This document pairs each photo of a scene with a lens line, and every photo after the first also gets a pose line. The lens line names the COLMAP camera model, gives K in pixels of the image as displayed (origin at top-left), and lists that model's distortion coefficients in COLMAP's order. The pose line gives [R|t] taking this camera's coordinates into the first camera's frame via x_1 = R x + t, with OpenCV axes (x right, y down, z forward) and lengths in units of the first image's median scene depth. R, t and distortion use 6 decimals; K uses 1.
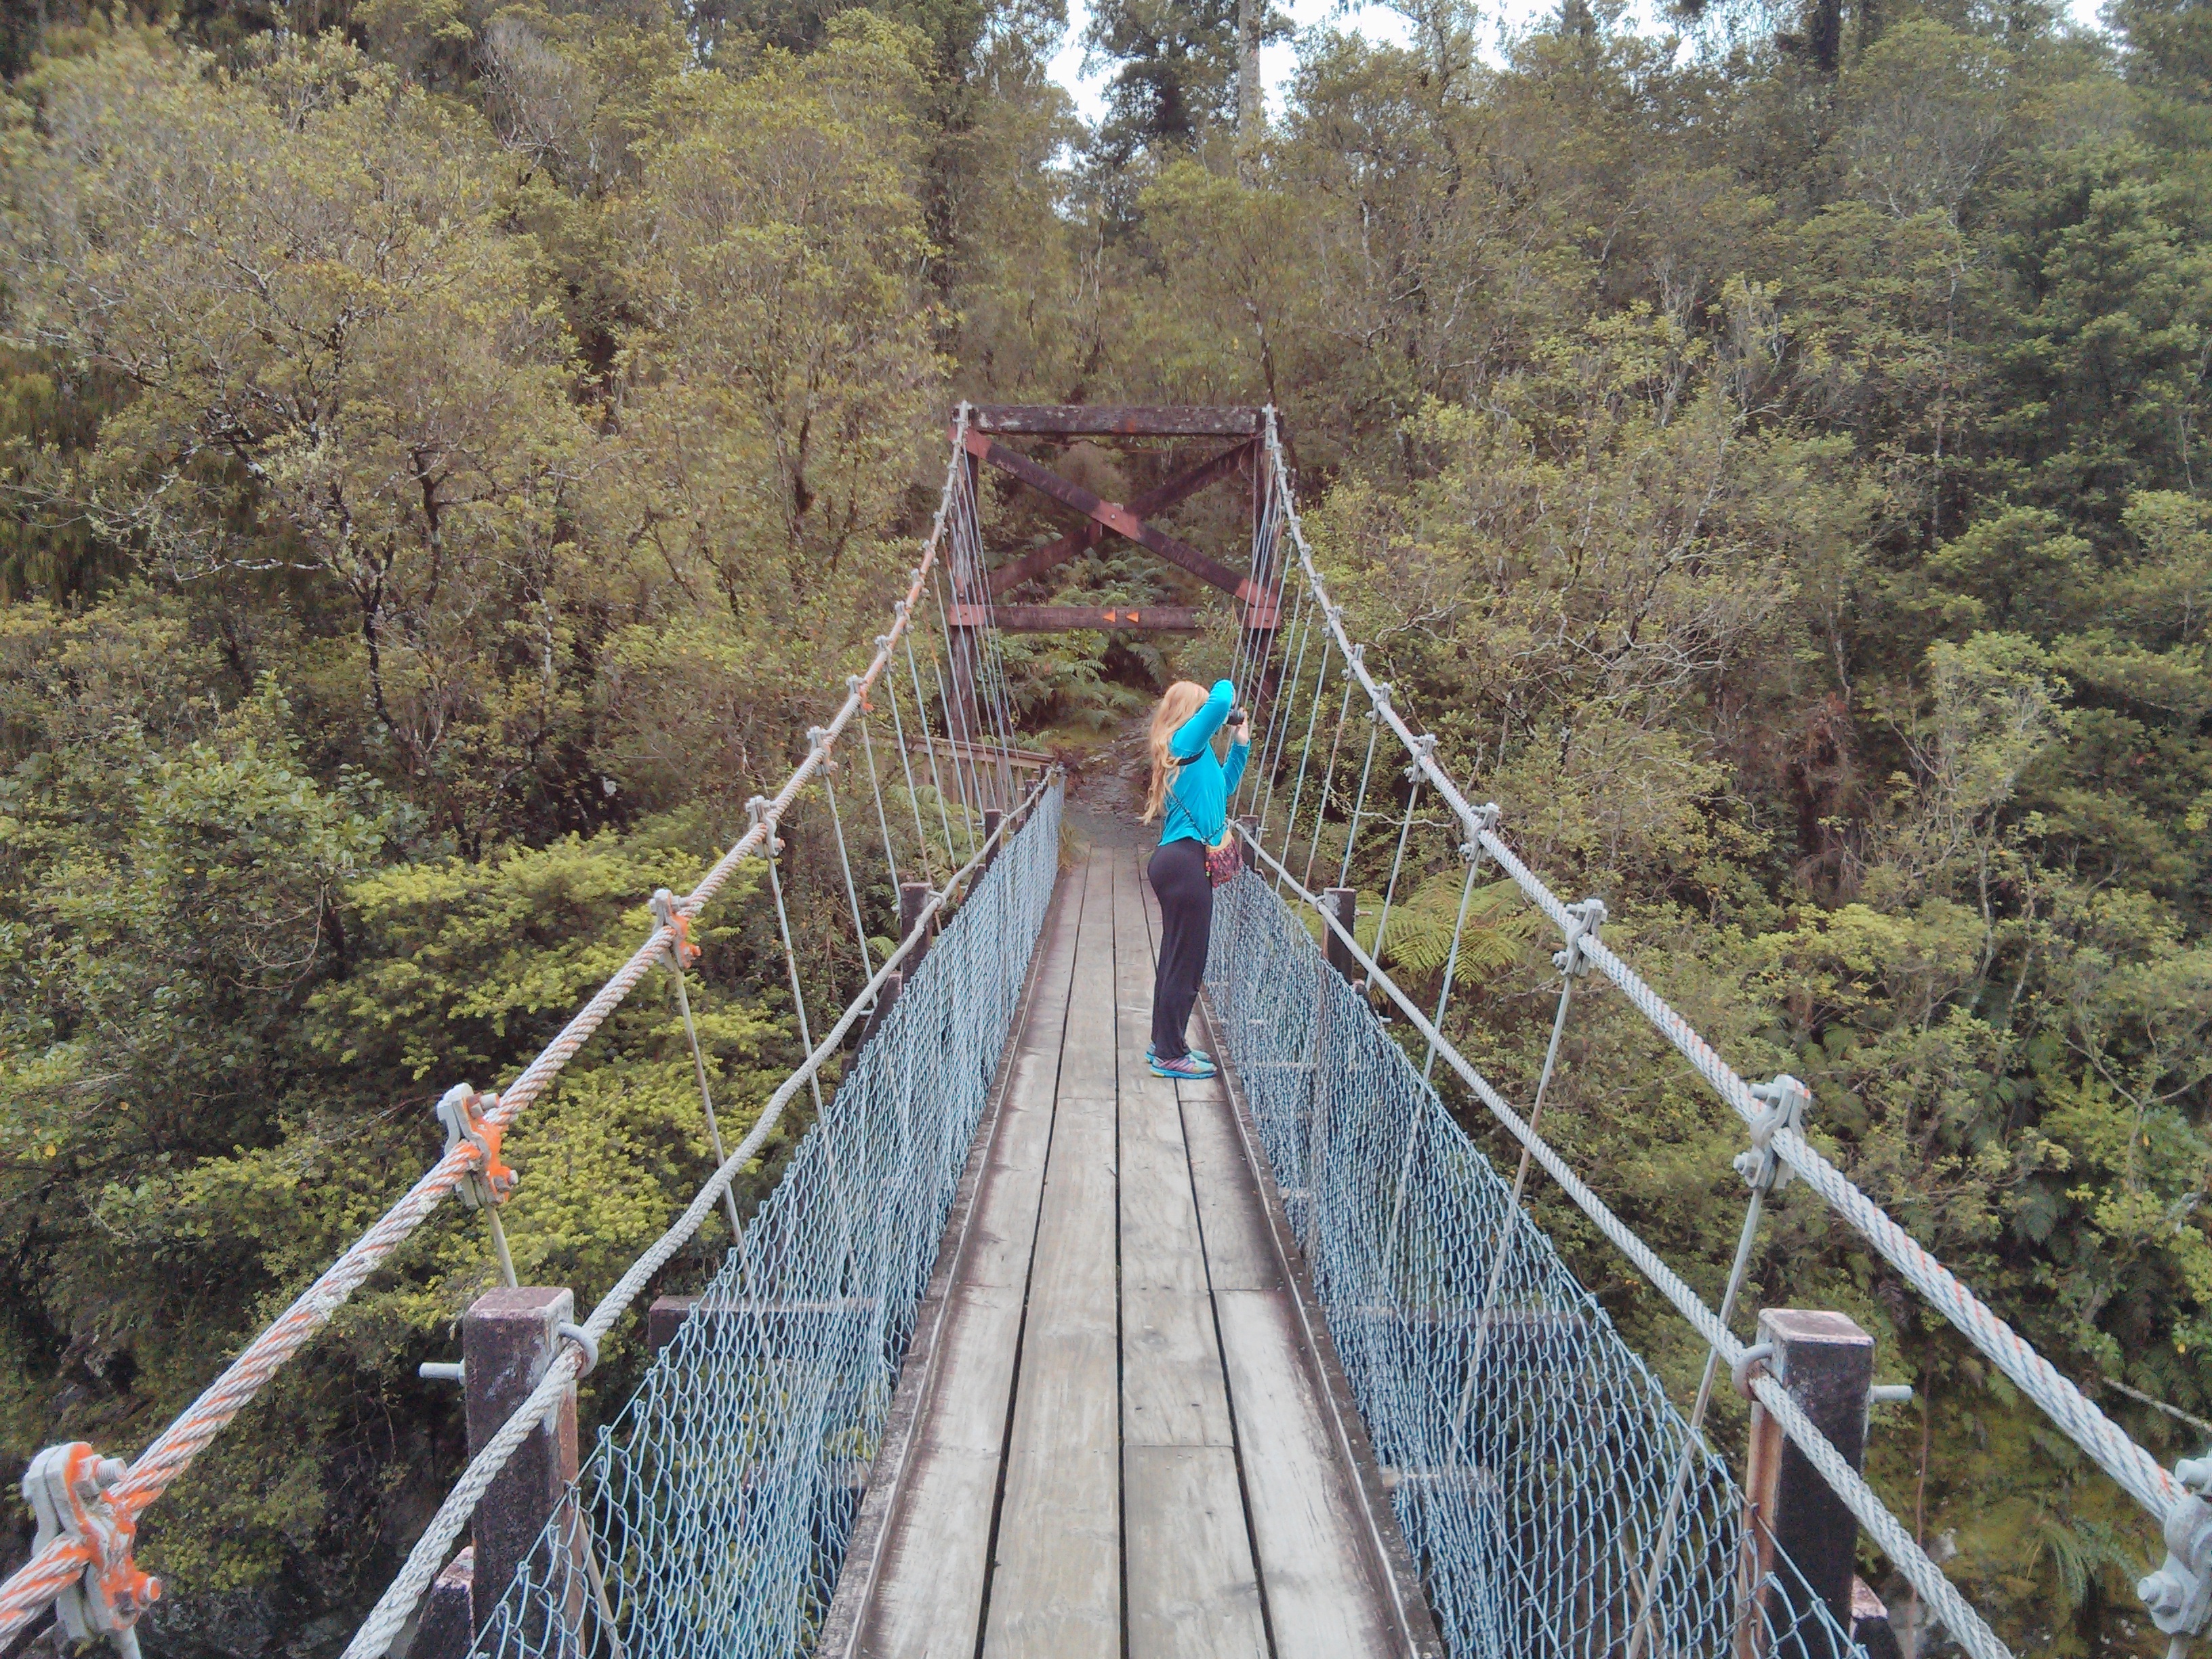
lens RADIAL K [[2006.4, 0, 1106.0], [0, 2006.4, 829.5], [0, 0, 1]] dist [0.086978, -0.305743]
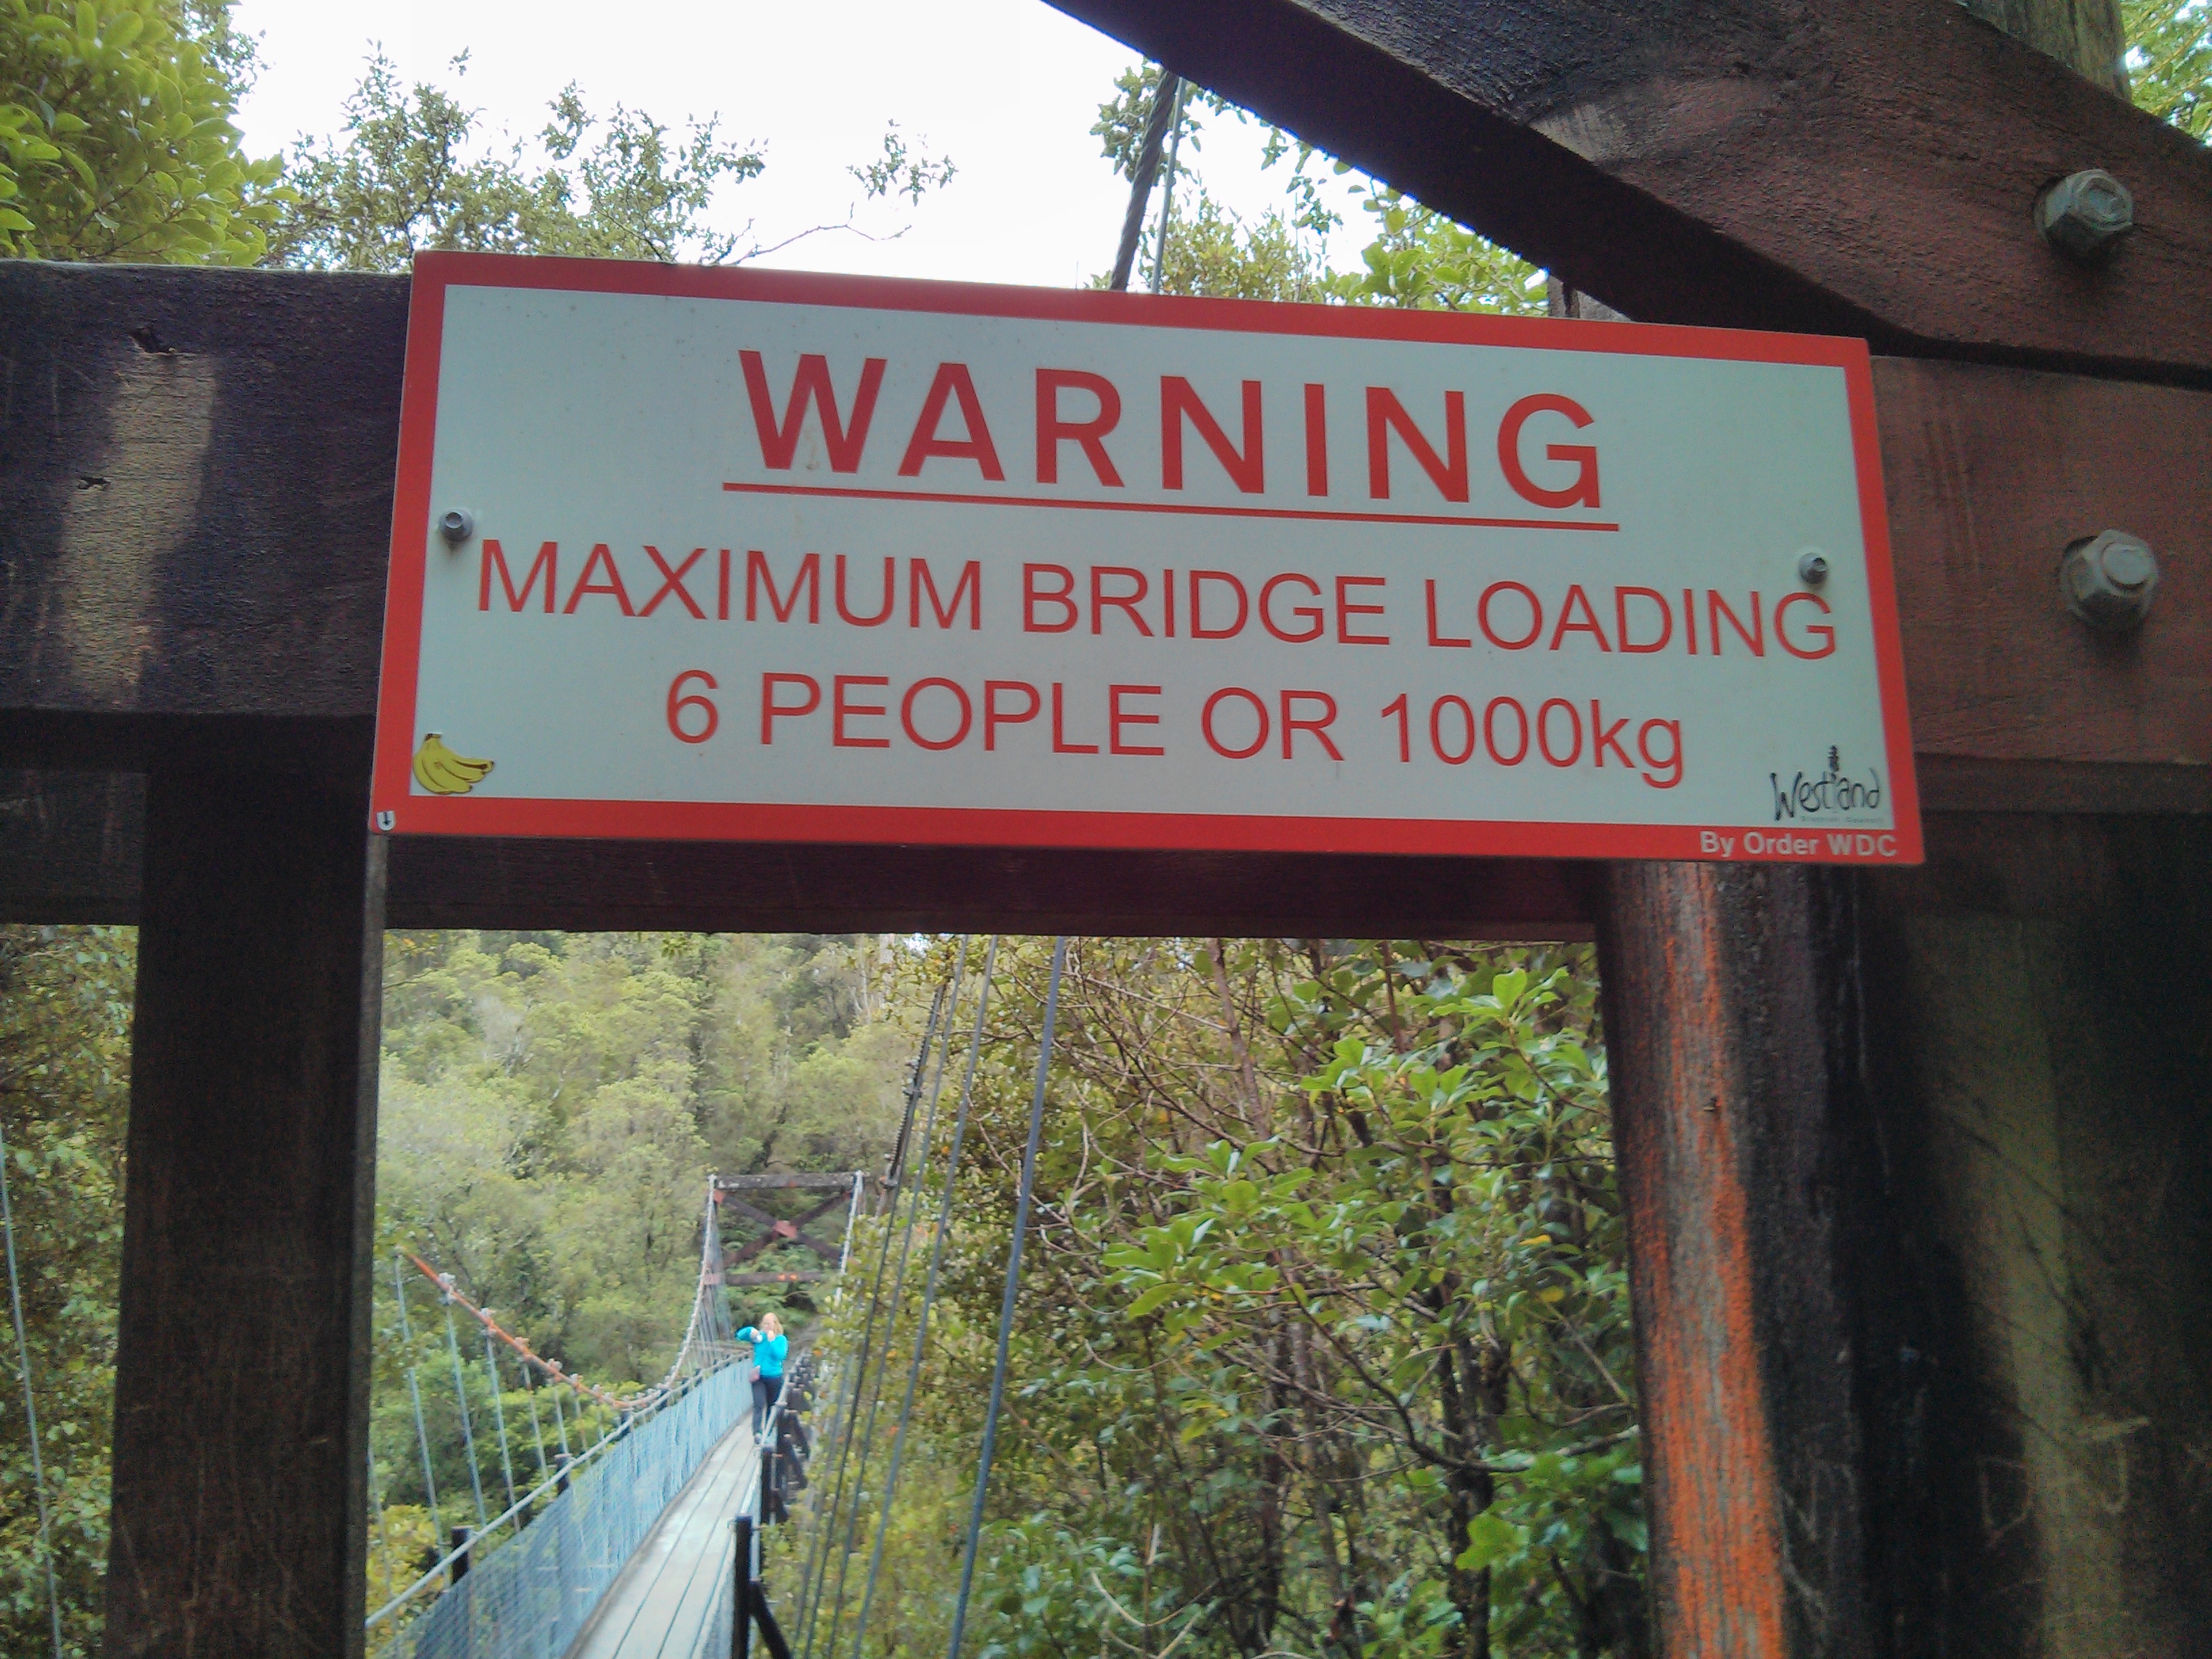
lens RADIAL K [[2006.4, 0, 1106.0], [0, 2006.4, 829.5], [0, 0, 1]] dist [0.086978, -0.305743]
pose [[0.990567, -0.001898, 0.137014, 0.058112], [0.042112, 0.955729, -0.291218, 0.084334], [-0.130395, 0.294241, 0.946794, -1.344609]]
